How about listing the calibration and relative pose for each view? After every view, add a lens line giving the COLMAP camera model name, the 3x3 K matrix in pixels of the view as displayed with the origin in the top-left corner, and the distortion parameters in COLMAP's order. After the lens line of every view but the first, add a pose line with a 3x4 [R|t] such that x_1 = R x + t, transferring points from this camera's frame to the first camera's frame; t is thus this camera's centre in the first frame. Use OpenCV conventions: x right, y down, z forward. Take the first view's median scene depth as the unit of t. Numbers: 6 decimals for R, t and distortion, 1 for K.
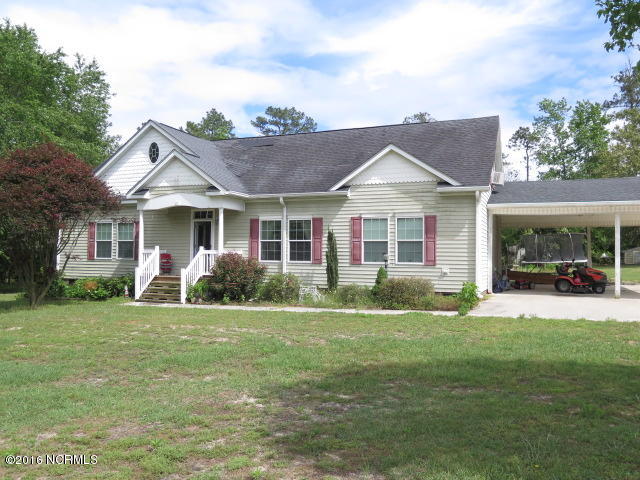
lens RADIAL K [[528.3, 0, 319.4], [0, 528.3, 239.0], [0, 0, 1]] dist [-0.015219, -0.005939]
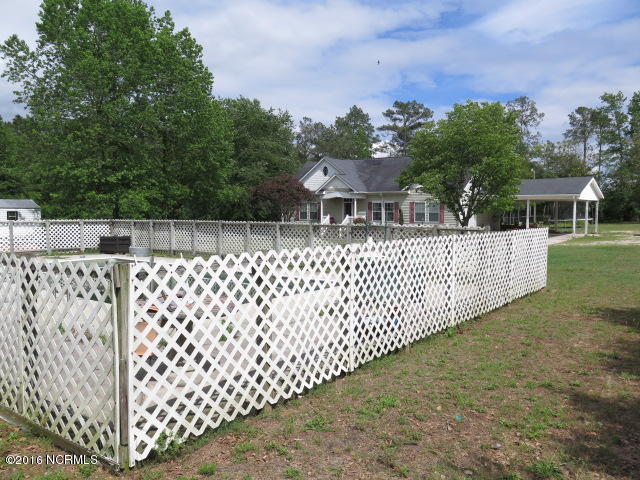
lens RADIAL K [[528.3, 0, 320.0], [0, 528.3, 240.1], [0, 0, 1]] dist [-0.015219, -0.005939]
pose [[0.963526, 0.009029, -0.267462, 0.274376], [0.014960, 0.996050, 0.087521, -0.076755], [0.267196, -0.088330, 0.959585, -1.230946]]
